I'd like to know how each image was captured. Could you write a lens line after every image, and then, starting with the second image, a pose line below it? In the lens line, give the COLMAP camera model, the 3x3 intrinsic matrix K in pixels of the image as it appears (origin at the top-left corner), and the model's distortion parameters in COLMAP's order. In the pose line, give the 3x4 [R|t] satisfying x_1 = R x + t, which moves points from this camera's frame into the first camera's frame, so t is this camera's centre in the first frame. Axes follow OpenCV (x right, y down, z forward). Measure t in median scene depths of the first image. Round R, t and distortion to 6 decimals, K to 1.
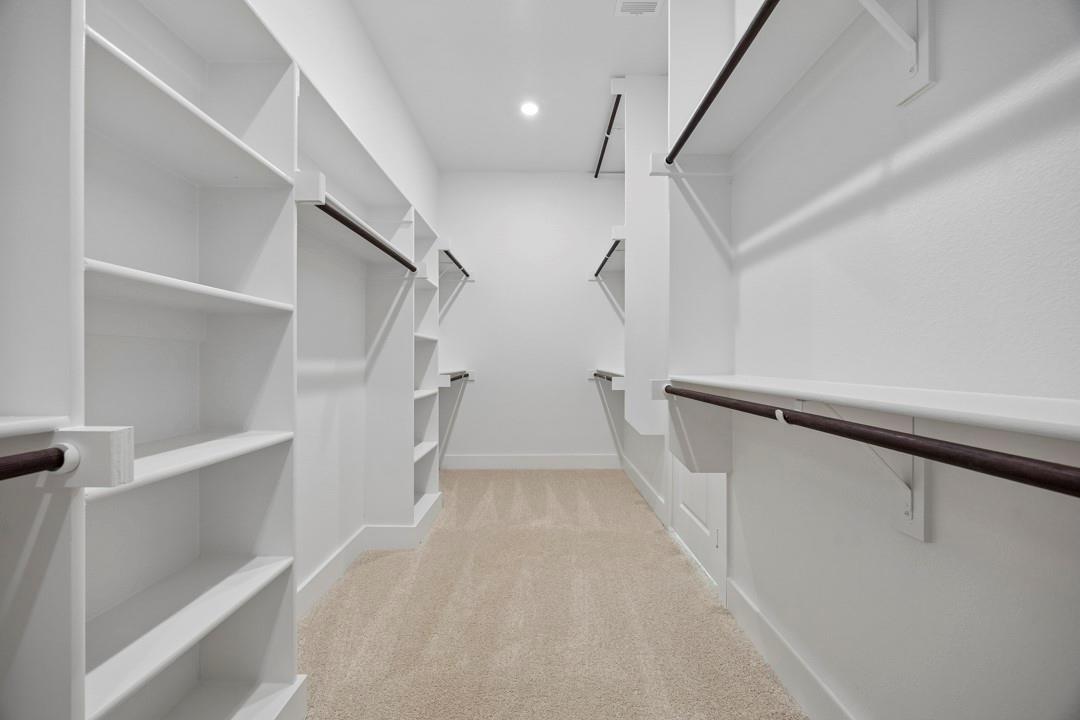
lens RADIAL K [[424.6, 0, 540.0], [0, 424.6, 360.0], [0, 0, 1]] dist [0.002330, -0.000152]
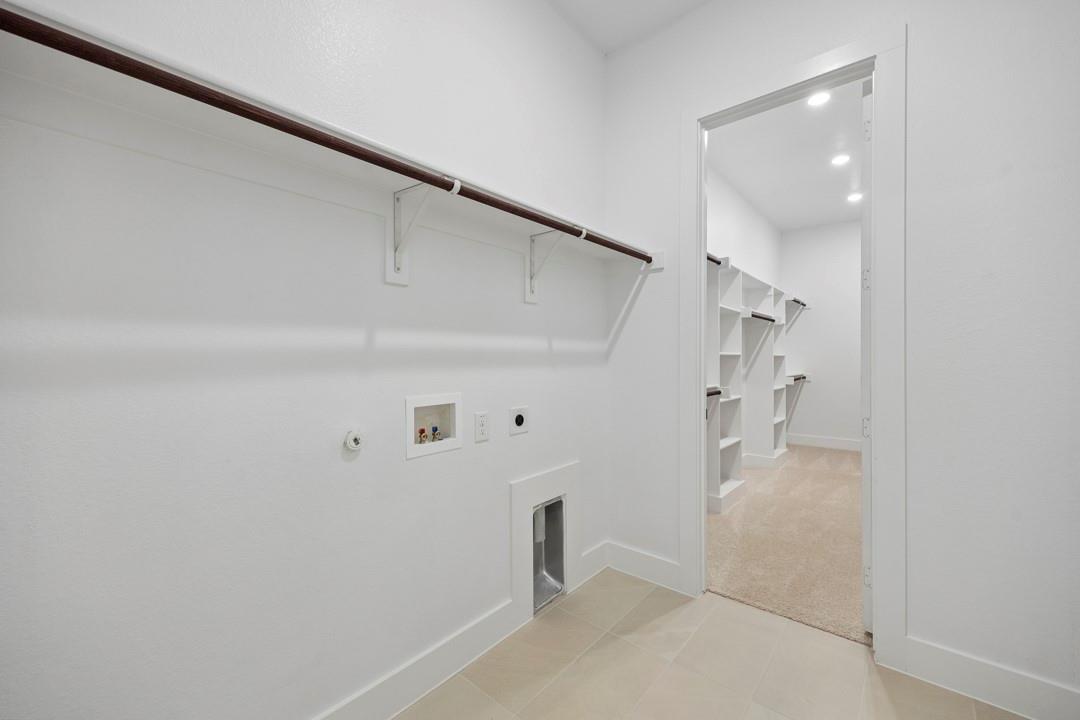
lens RADIAL K [[424.6, 0, 540.0], [0, 424.6, 360.0], [0, 0, 1]] dist [0.002330, -0.000152]
pose [[0.753565, -0.002183, -0.657370, 0.138293], [0.003756, 0.999992, 0.000985, -0.038913], [0.657363, -0.003211, 0.753567, -0.949348]]
